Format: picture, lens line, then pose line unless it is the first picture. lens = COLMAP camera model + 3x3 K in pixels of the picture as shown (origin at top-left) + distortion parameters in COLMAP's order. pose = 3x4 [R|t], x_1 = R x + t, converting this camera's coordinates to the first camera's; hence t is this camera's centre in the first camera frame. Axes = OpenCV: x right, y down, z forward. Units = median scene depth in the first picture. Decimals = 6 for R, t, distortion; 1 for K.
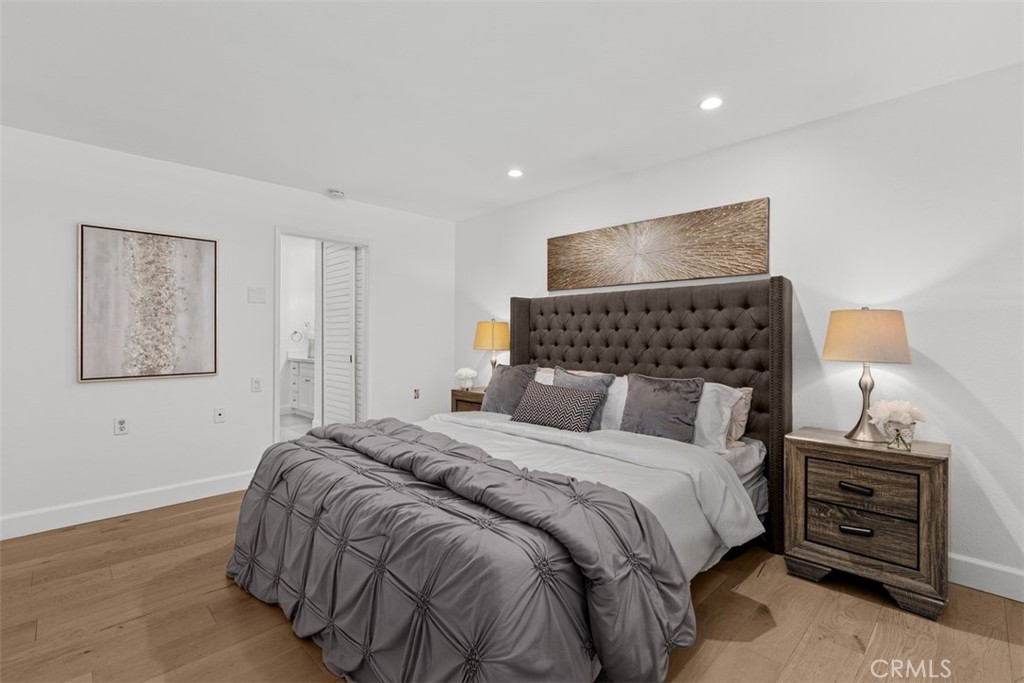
lens RADIAL K [[461.4, 0, 516.3], [0, 461.4, 339.1], [0, 0, 1]] dist [0.000494, 0.000206]
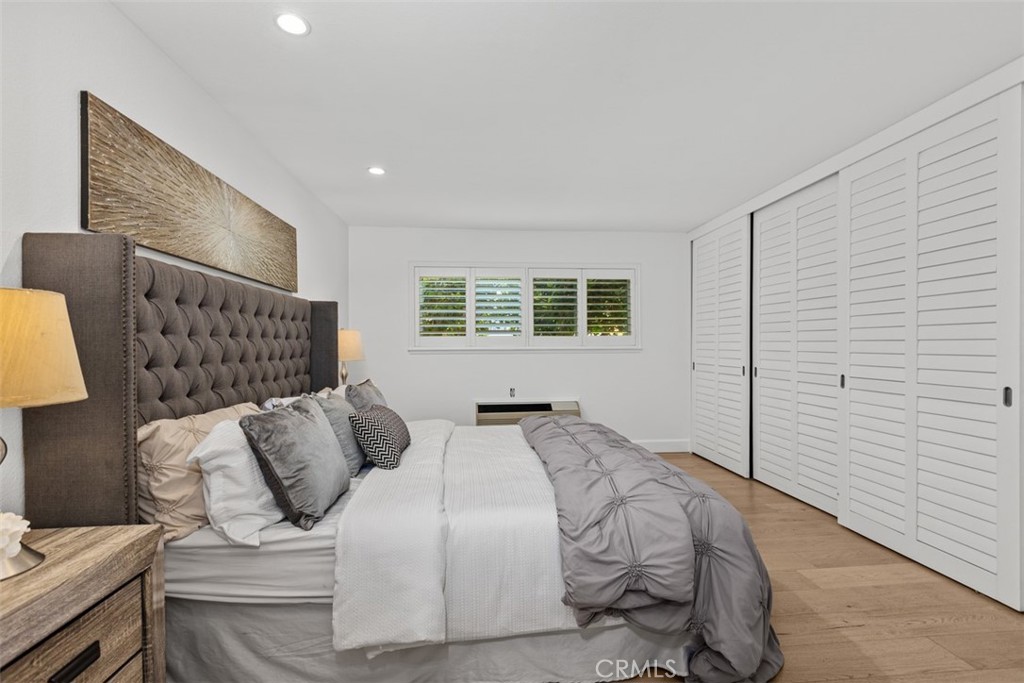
lens RADIAL K [[466.3, 0, 516.2], [0, 466.3, 339.9], [0, 0, 1]] dist [-0.000341, -0.000172]
pose [[-0.763281, 0.008251, 0.646014, -0.477959], [0.003096, 0.999954, -0.009114, -0.008640], [-0.646060, -0.004957, -0.763271, 1.133263]]
